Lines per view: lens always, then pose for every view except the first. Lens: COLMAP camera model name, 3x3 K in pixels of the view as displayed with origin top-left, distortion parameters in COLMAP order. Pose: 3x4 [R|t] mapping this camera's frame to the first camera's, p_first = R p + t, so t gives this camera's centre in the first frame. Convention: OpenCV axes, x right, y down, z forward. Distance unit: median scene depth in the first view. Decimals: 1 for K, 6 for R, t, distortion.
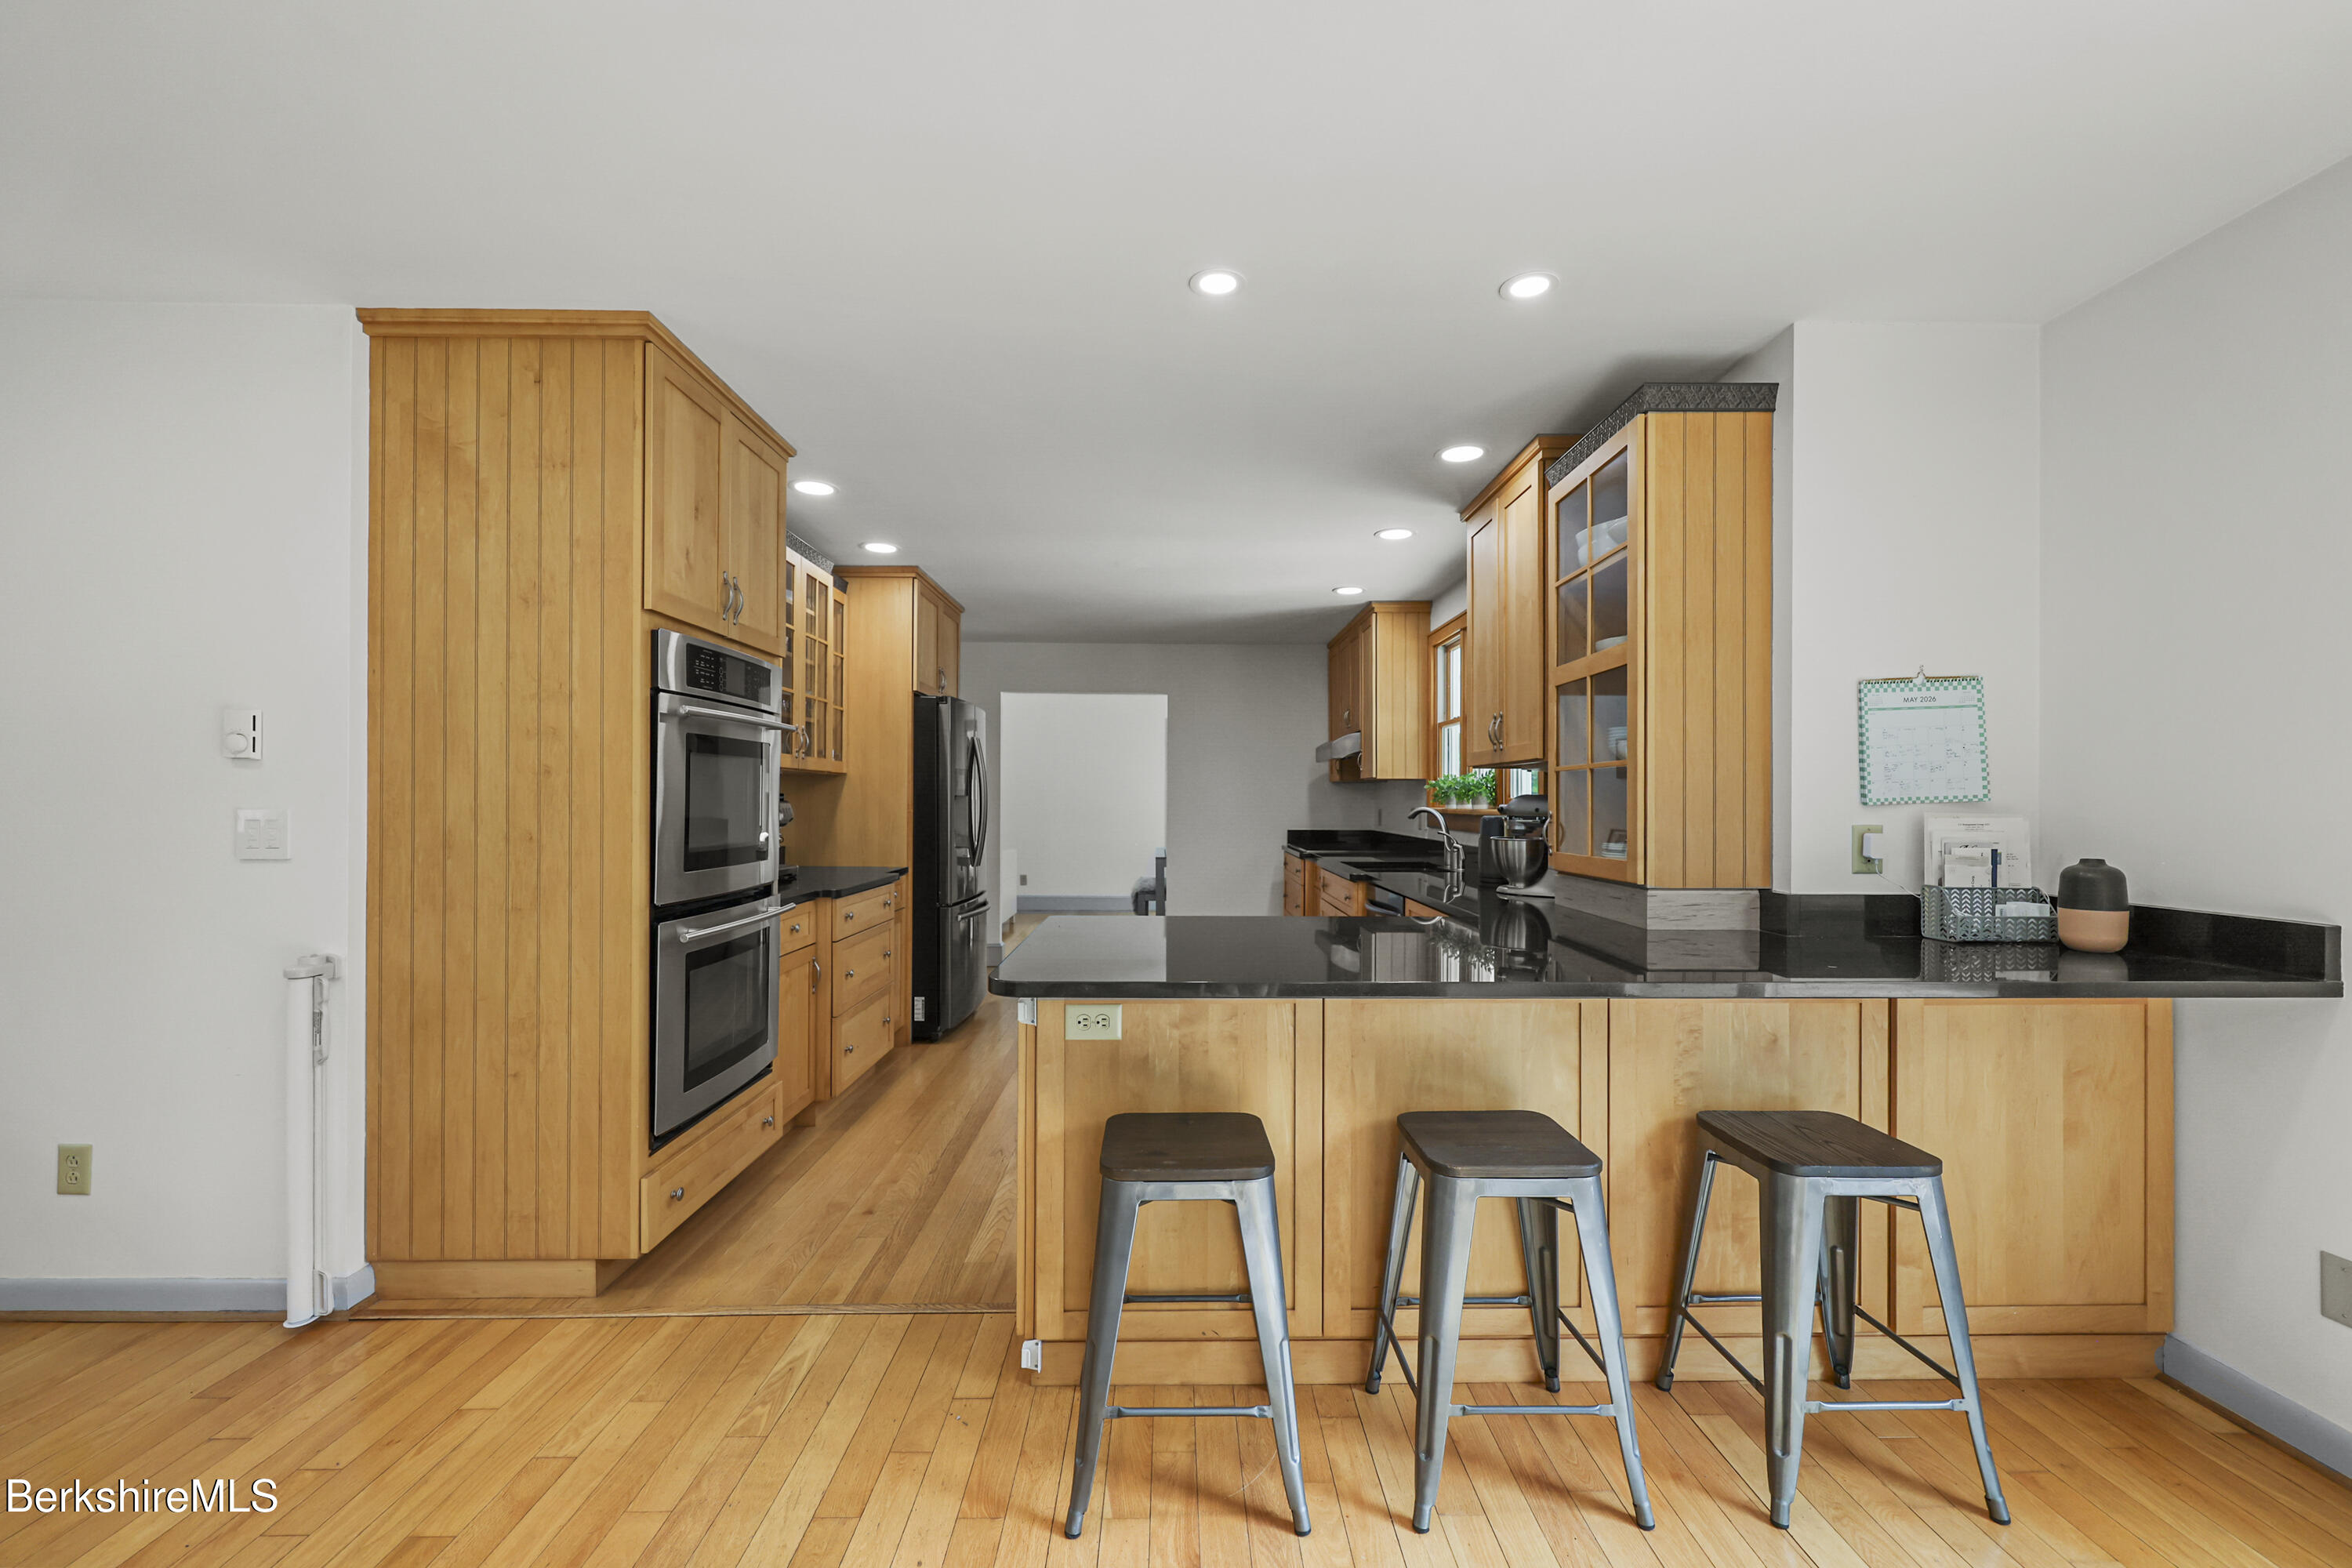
lens RADIAL K [[954.9, 0, 1186.3], [0, 954.9, 800.5], [0, 0, 1]] dist [-0.002505, 0.000534]
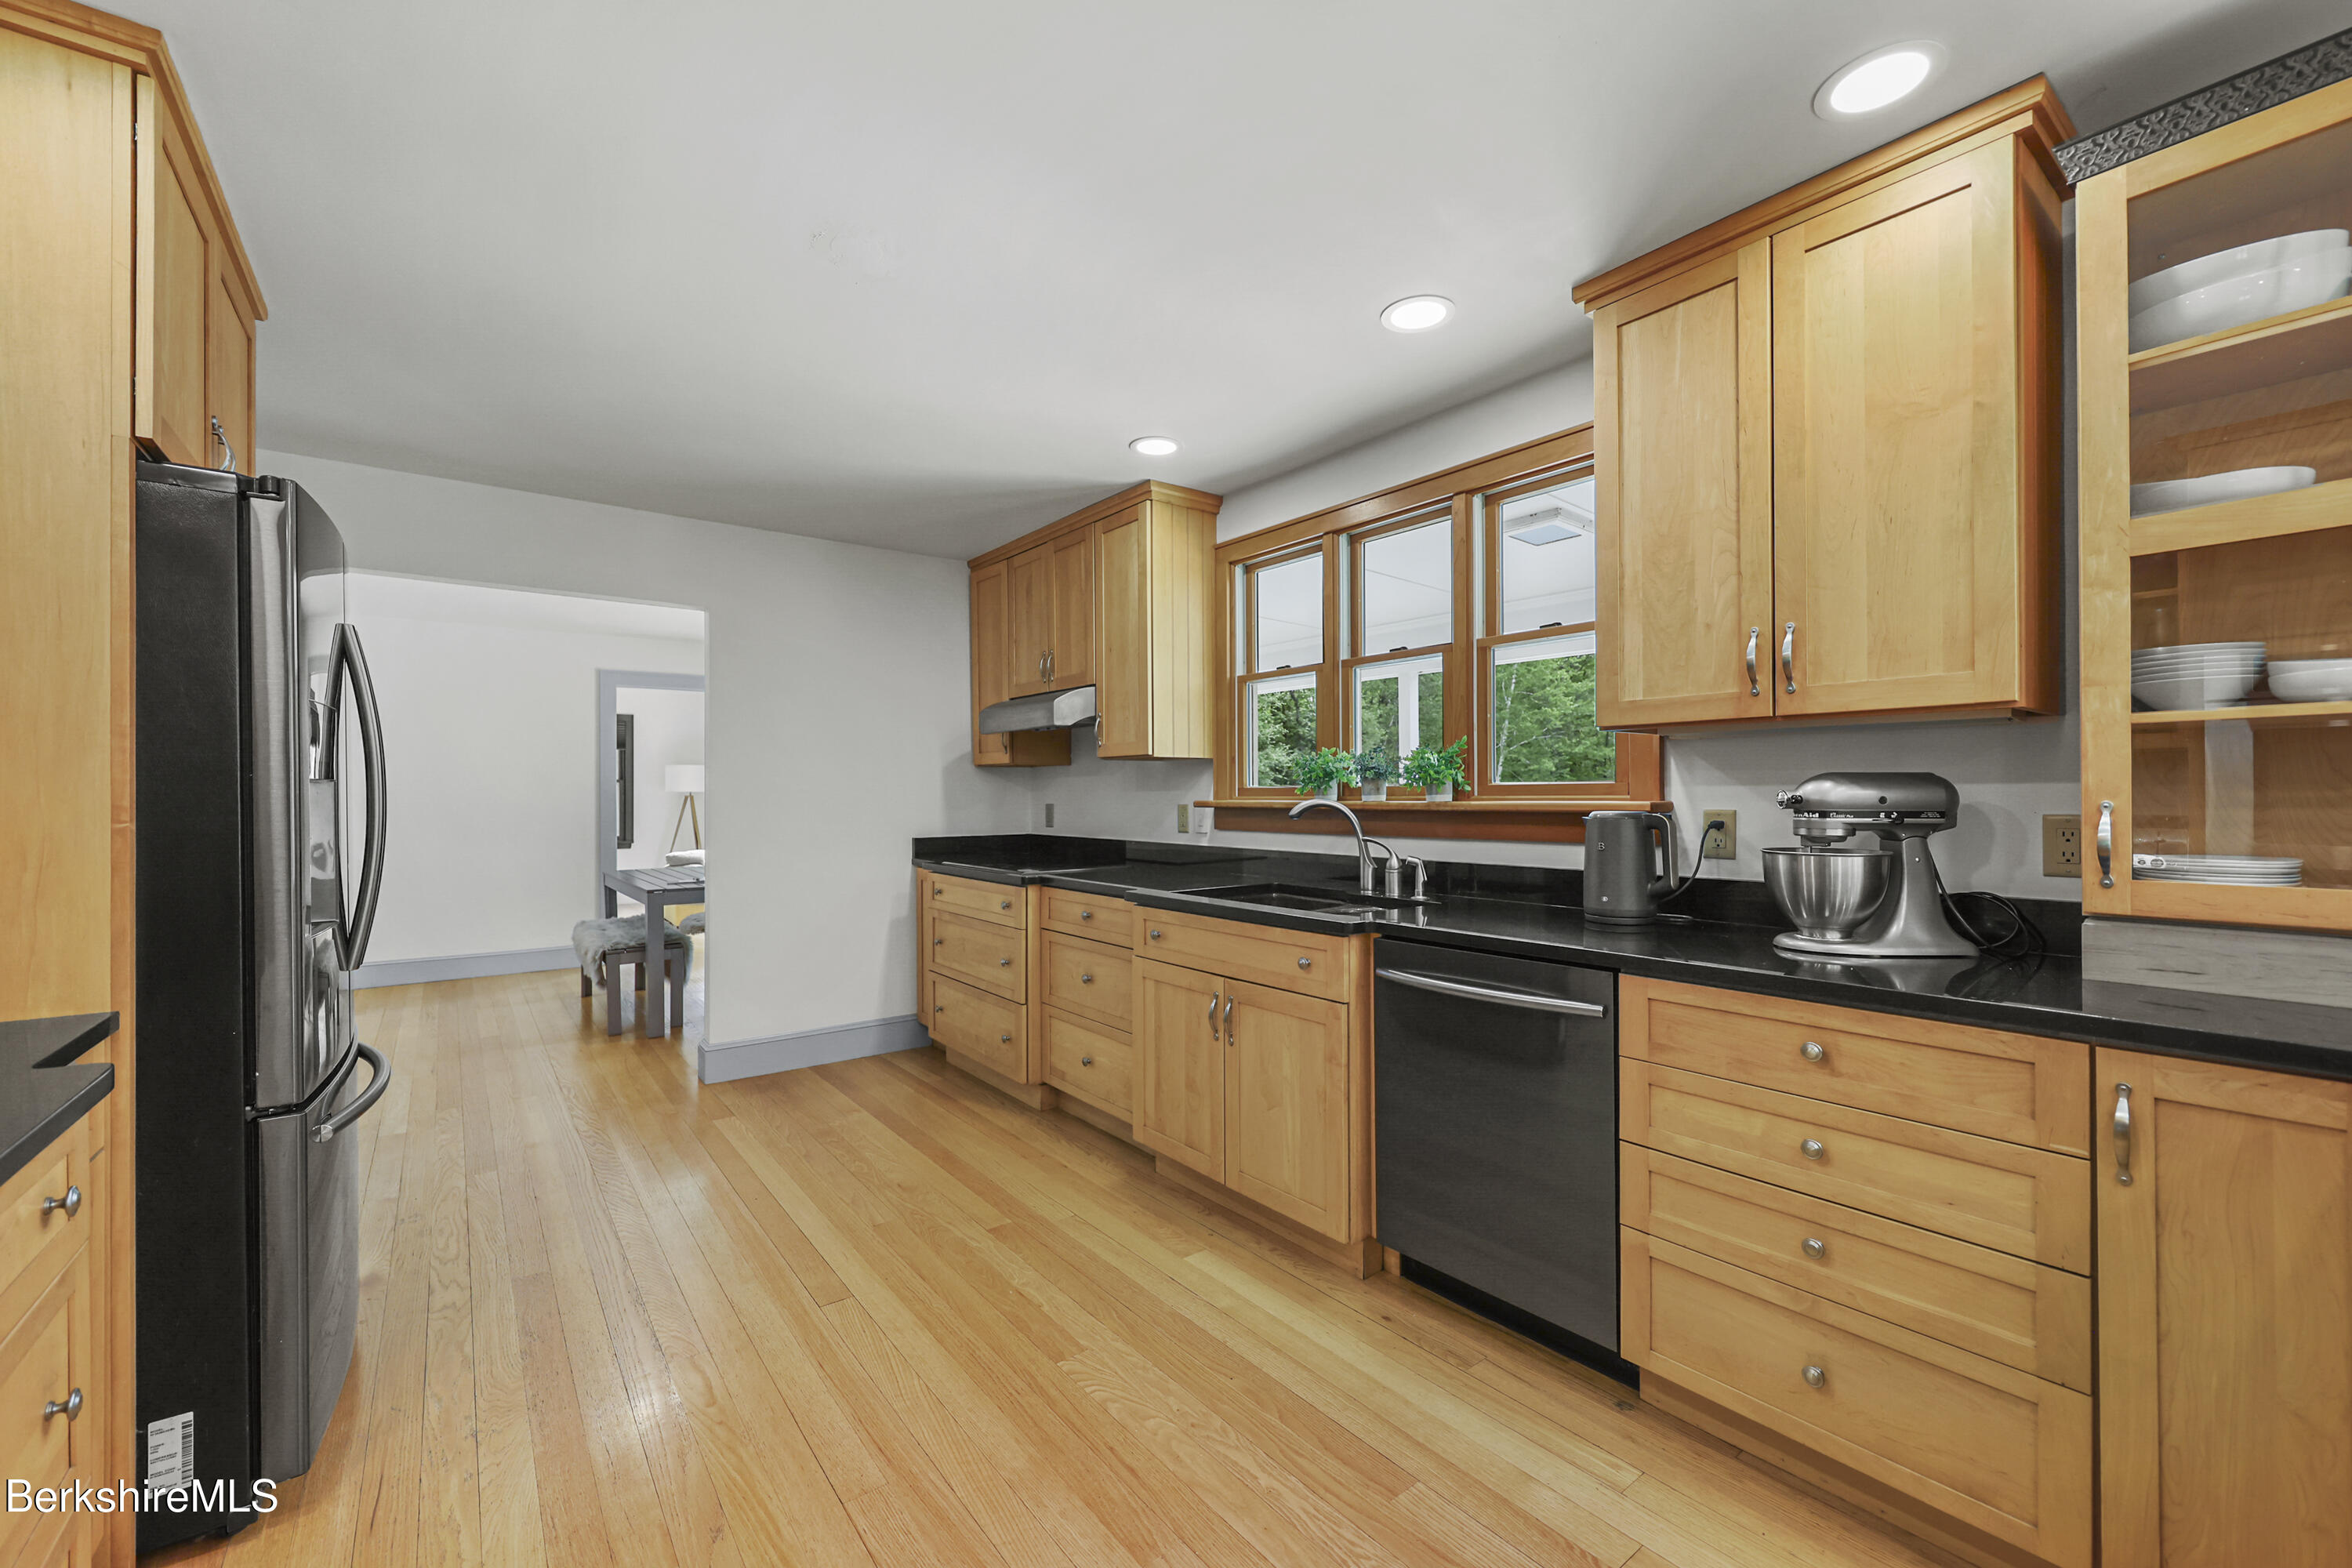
lens RADIAL K [[954.9, 0, 1185.4], [0, 954.9, 792.1], [0, 0, 1]] dist [-0.002505, 0.000534]
pose [[0.800449, -0.005301, 0.599377, -0.407599], [0.007089, 0.999975, -0.000623, 0.004067], [-0.599359, 0.004747, 0.800467, 1.125184]]
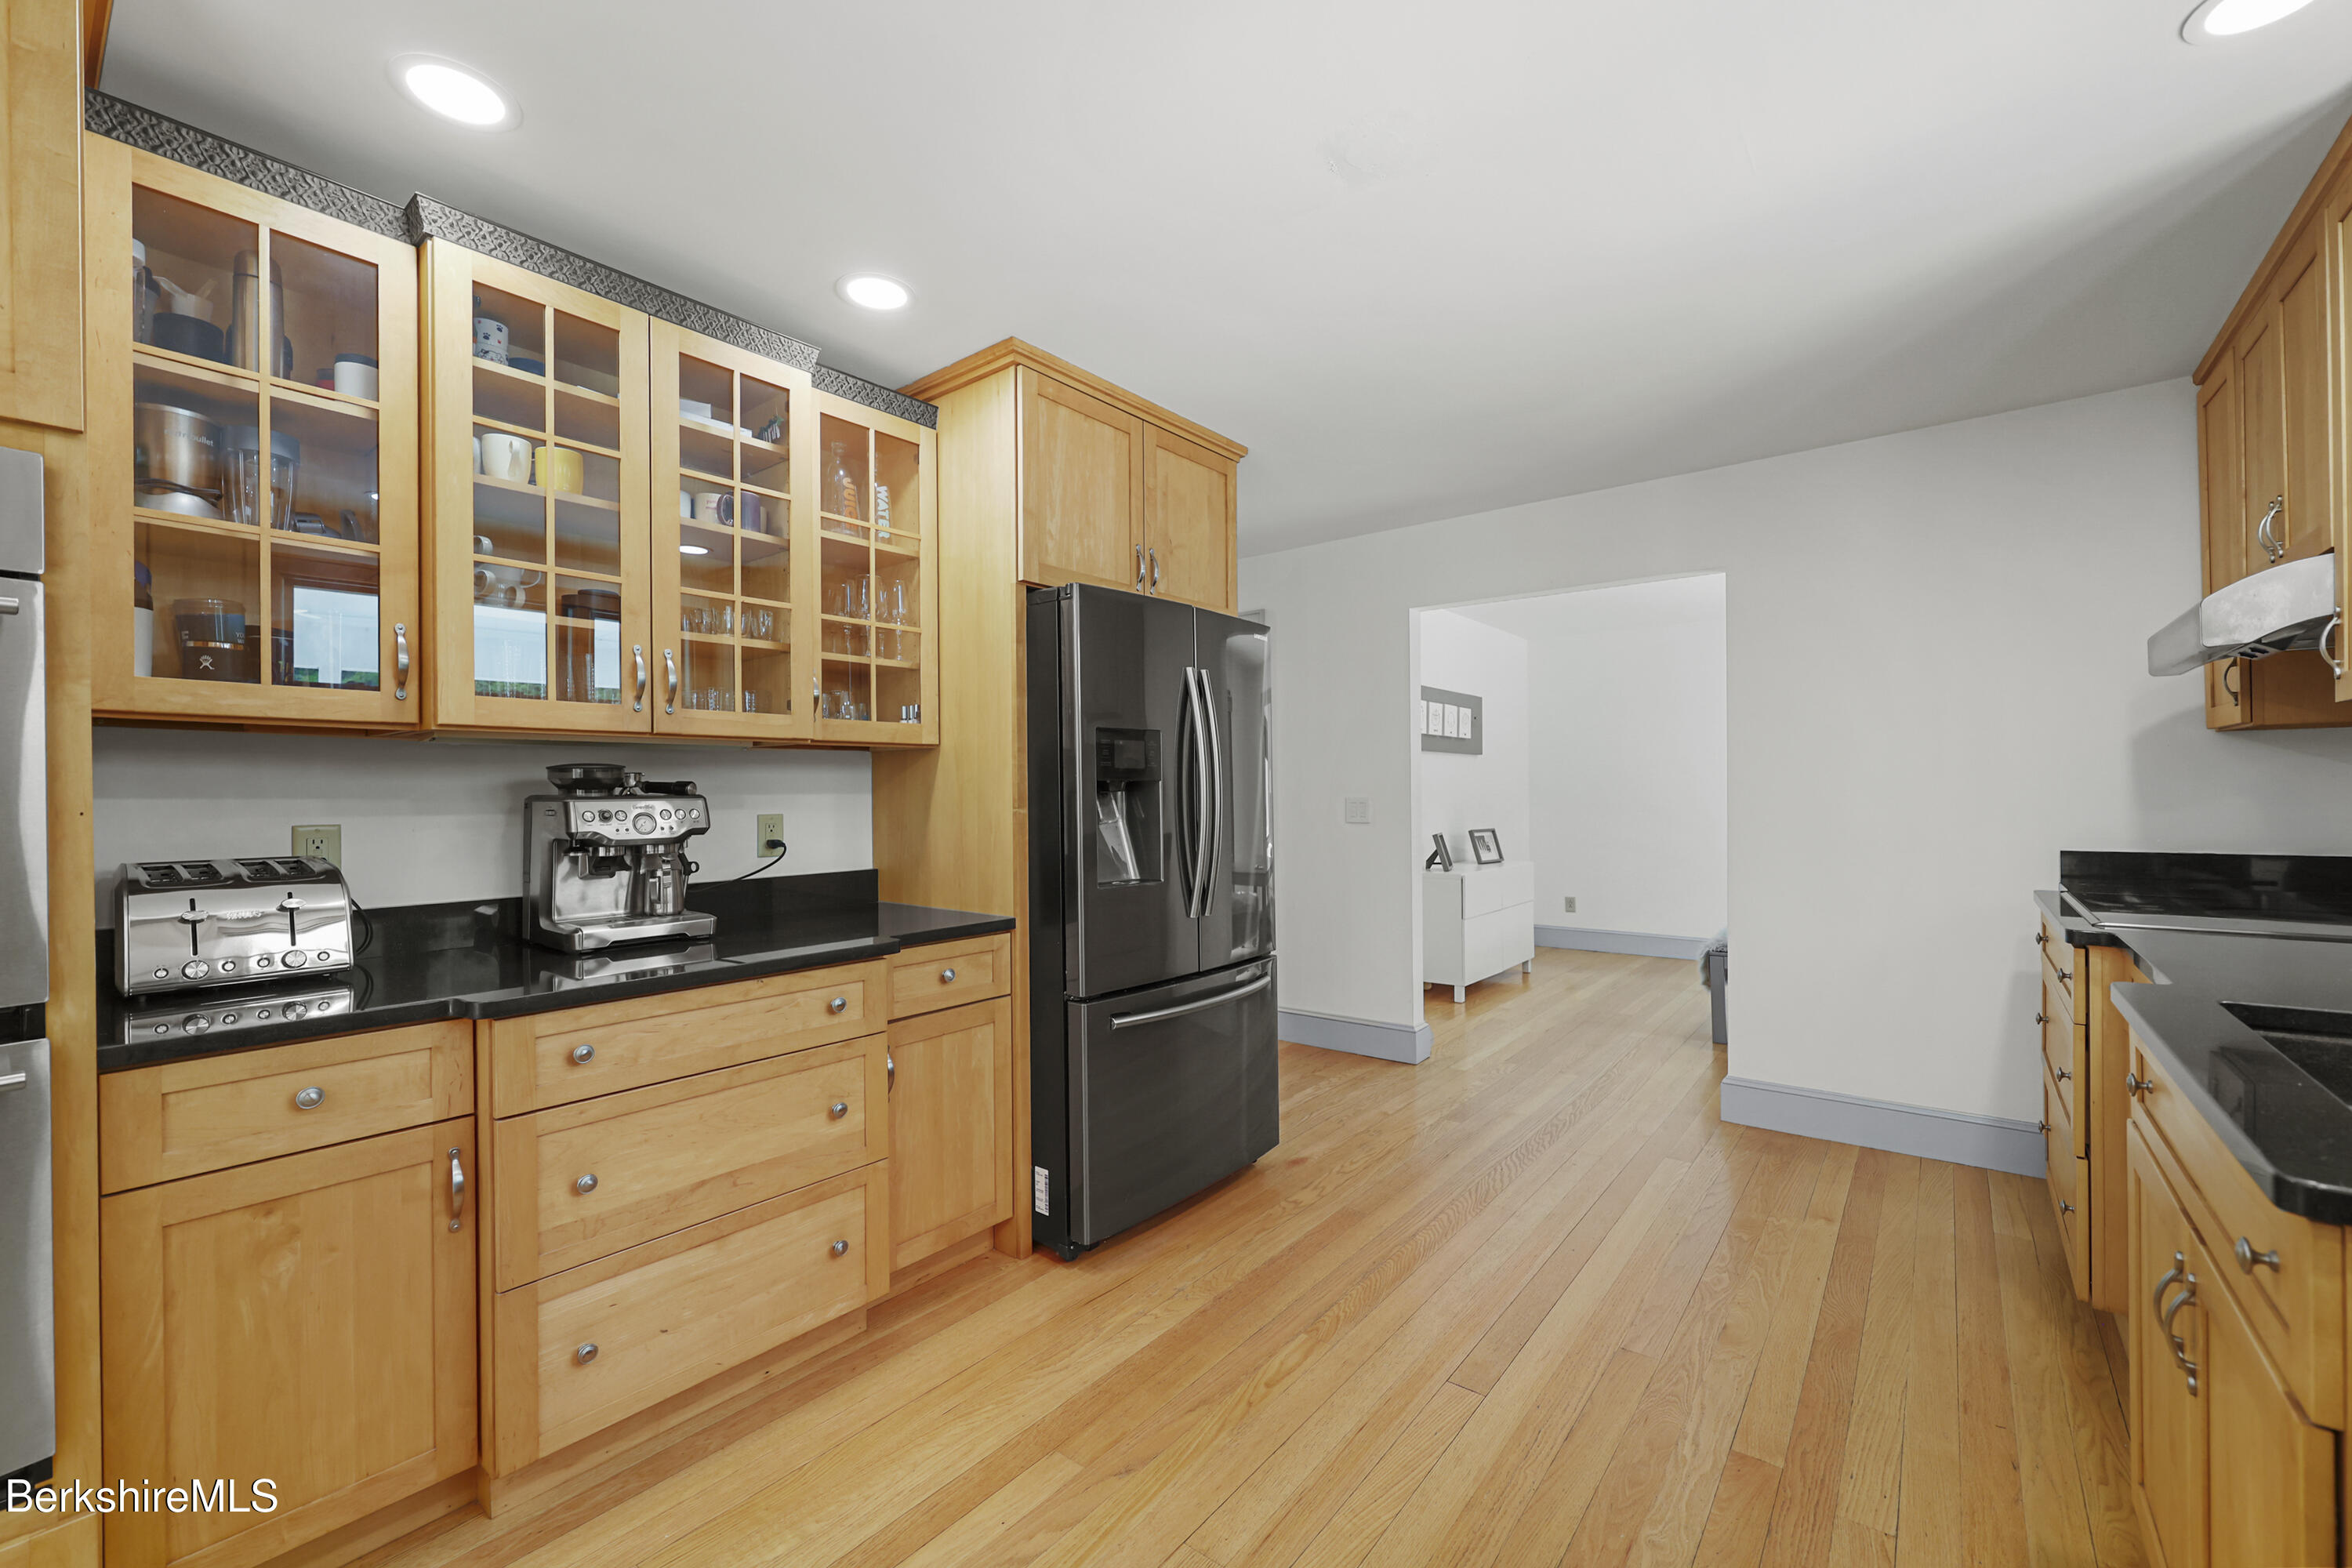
lens RADIAL K [[954.9, 0, 1168.0], [0, 954.9, 793.2], [0, 0, 1]] dist [-0.002505, 0.000534]
pose [[0.767093, -0.011252, -0.641437, 0.226796], [0.012148, 0.999922, -0.003014, 0.006875], [0.641421, -0.005480, 0.767170, 1.327487]]
